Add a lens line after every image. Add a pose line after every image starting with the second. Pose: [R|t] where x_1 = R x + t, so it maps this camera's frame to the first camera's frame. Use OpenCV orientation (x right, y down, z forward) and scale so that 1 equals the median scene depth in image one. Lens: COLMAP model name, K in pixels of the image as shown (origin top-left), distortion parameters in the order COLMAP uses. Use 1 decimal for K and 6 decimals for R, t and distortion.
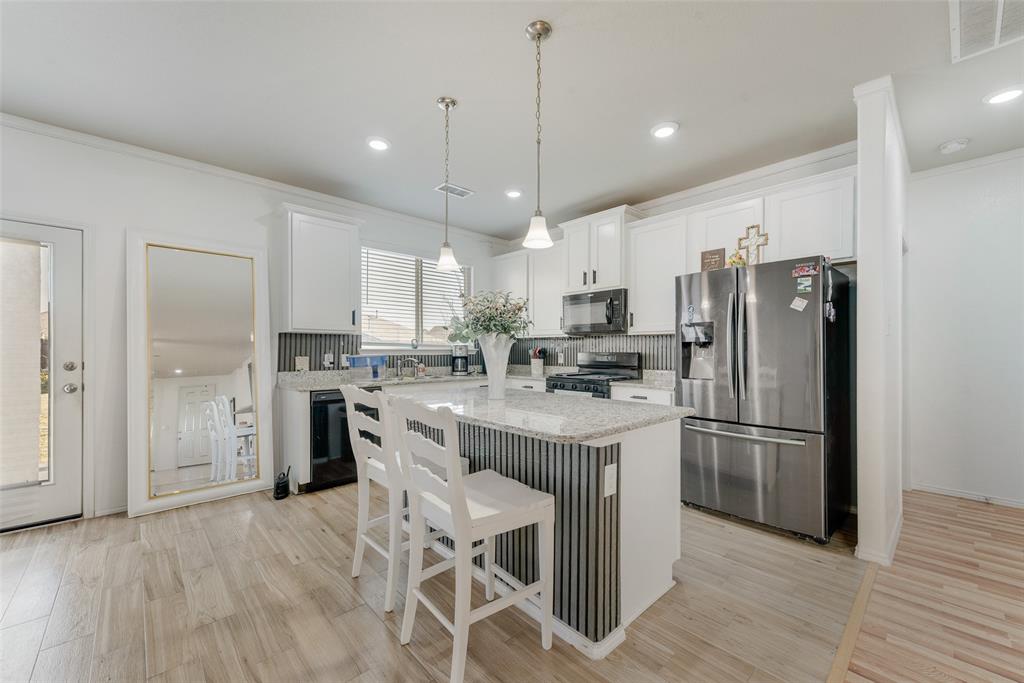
lens RADIAL K [[400.2, 0, 509.3], [0, 400.2, 348.0], [0, 0, 1]] dist [0.003505, 0.000283]
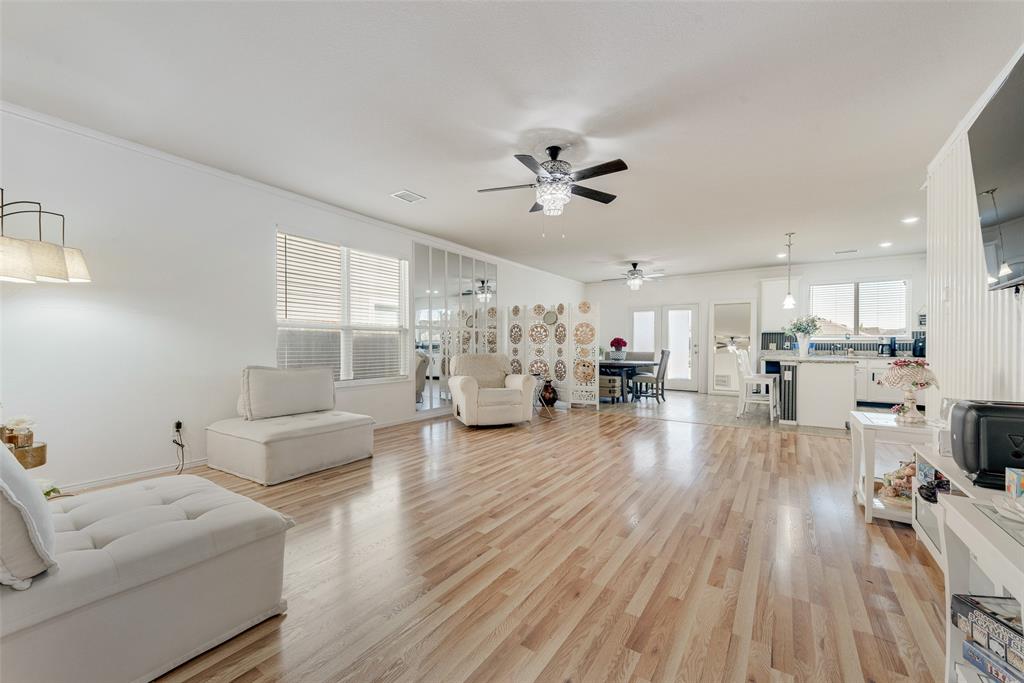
lens RADIAL K [[400.2, 0, 507.1], [0, 400.2, 343.2], [0, 0, 1]] dist [0.003505, 0.000283]
pose [[0.209067, -0.001042, -0.977901, 1.488005], [0.000136, 0.999999, -0.001037, 0.025923], [0.977901, 0.000083, 0.209067, -0.992762]]
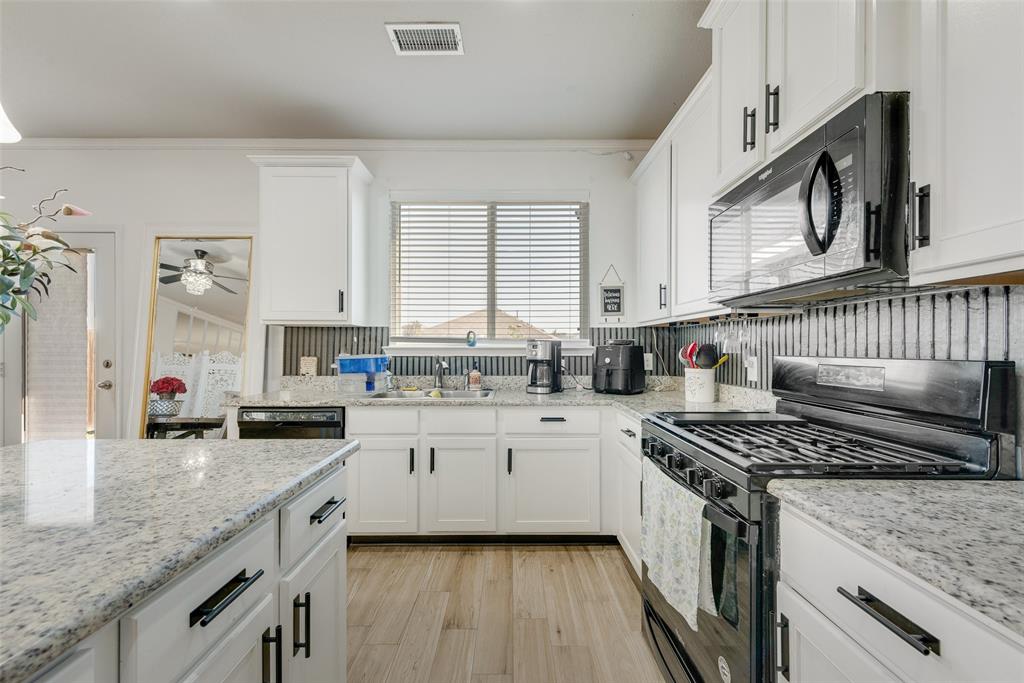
lens RADIAL K [[400.2, 0, 517.4], [0, 400.2, 345.9], [0, 0, 1]] dist [0.003505, 0.000283]
pose [[0.732982, -0.002651, -0.680243, 0.339467], [0.002411, 0.999996, -0.001300, 0.002794], [0.680244, -0.000687, 0.732986, 0.788641]]
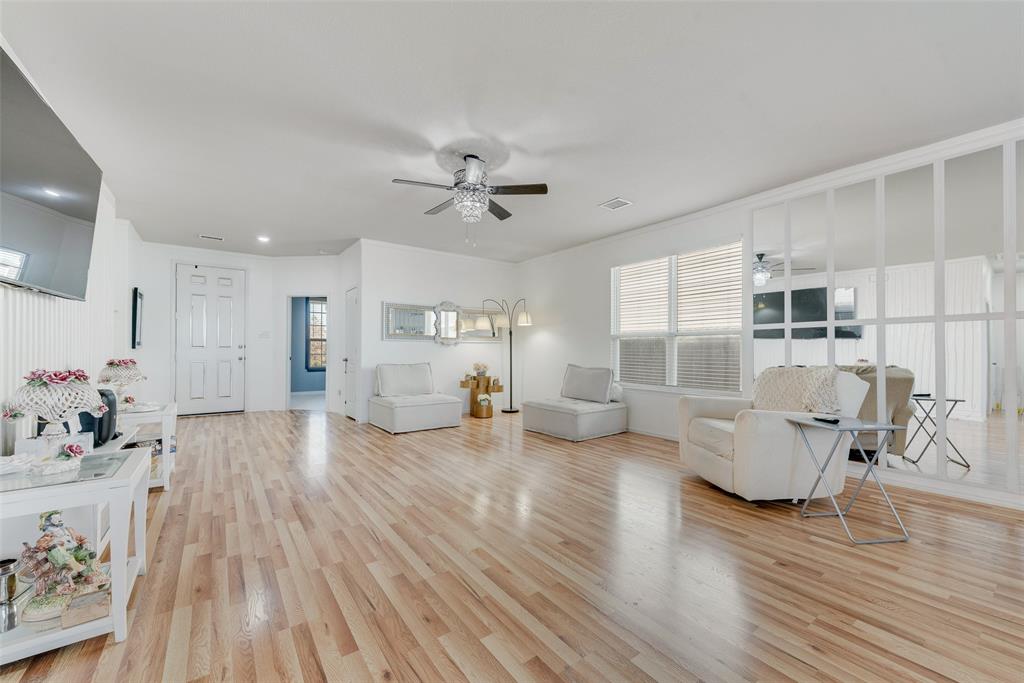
lens RADIAL K [[400.2, 0, 512.5], [0, 400.2, 345.8], [0, 0, 1]] dist [0.003505, 0.000283]
pose [[-0.992992, -0.002151, 0.118164, 0.282017], [-0.003679, 0.999912, -0.012717, 0.031234], [-0.118126, -0.013062, -0.992913, 0.353702]]
